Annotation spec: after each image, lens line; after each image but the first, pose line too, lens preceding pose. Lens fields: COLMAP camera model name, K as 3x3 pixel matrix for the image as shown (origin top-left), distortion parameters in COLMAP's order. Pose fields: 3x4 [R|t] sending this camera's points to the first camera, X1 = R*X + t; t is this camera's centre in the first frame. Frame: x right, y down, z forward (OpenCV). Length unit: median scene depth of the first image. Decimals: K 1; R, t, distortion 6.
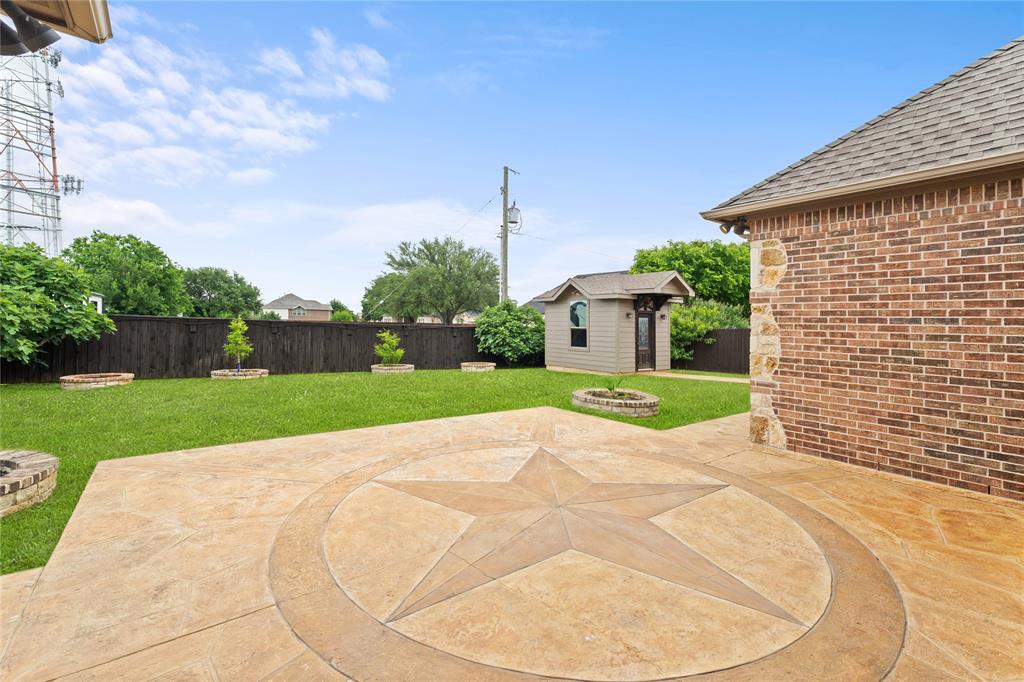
lens RADIAL K [[439.4, 0, 513.7], [0, 439.4, 323.0], [0, 0, 1]] dist [0.004578, 0.000518]
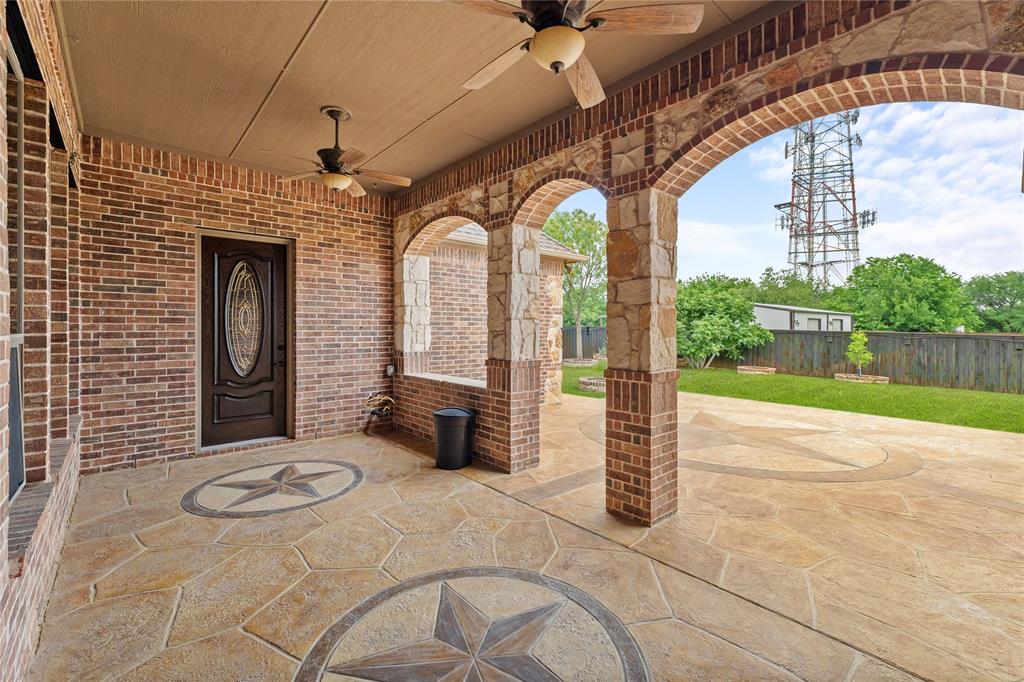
lens RADIAL K [[439.4, 0, 511.0], [0, 439.4, 335.3], [0, 0, 1]] dist [0.004578, 0.000518]
pose [[0.064906, -0.005544, -0.997876, 0.430827], [-0.003100, 0.999979, -0.005757, 0.010017], [0.997887, 0.003467, 0.064888, 0.005367]]
